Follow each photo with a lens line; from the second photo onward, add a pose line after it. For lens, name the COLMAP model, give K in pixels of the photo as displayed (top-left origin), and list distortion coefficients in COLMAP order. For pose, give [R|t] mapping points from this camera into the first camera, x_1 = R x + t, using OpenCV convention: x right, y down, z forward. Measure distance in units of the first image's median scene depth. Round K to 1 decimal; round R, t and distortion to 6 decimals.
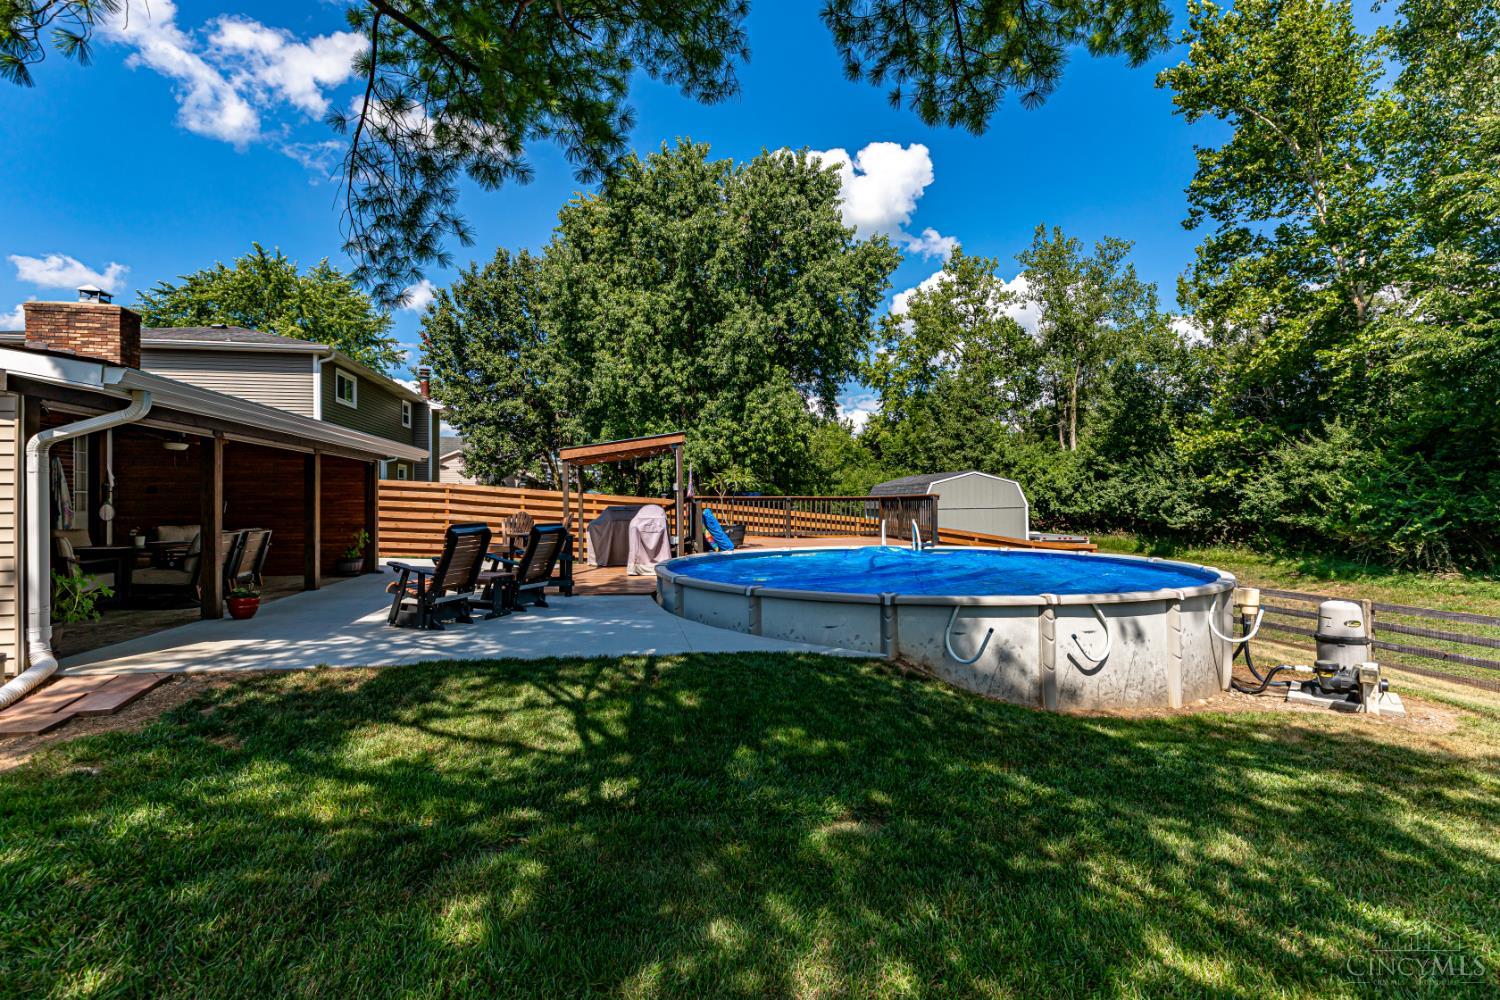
lens RADIAL K [[707.2, 0, 730.7], [0, 707.2, 497.9], [0, 0, 1]] dist [-0.003144, 0.000512]
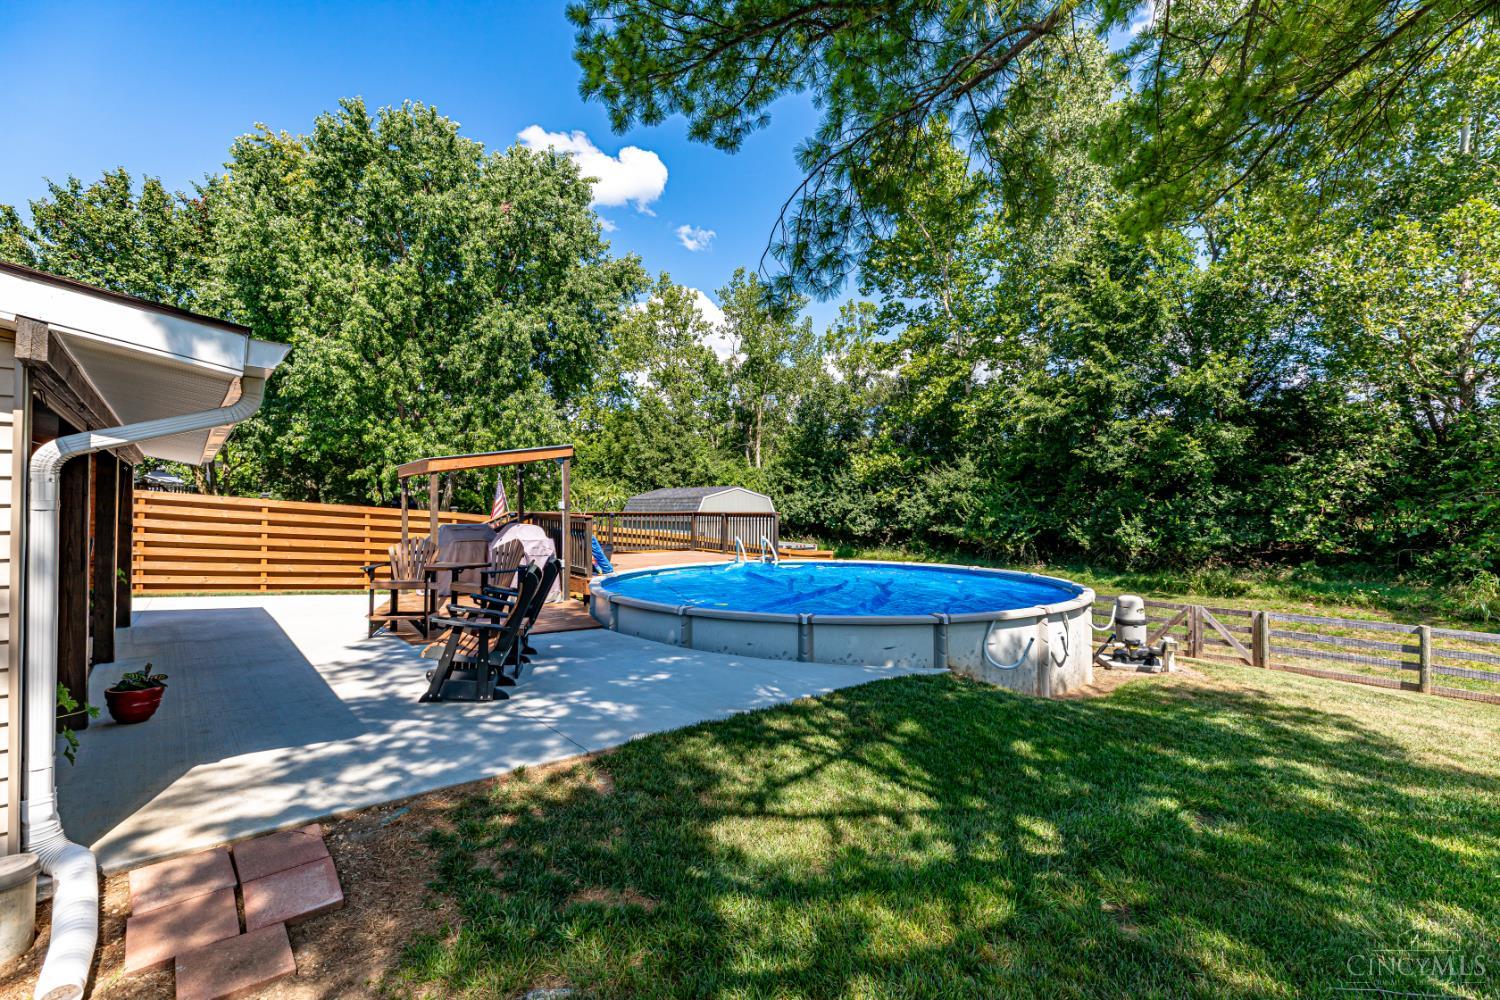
lens RADIAL K [[689.7, 0, 755.9], [0, 689.7, 497.6], [0, 0, 1]] dist [0.001445, 0.000203]
pose [[0.863174, 0.014619, 0.504695, -0.142208], [-0.011275, 0.999890, -0.009681, -0.009166], [-0.504781, 0.002666, 0.863243, 0.044110]]
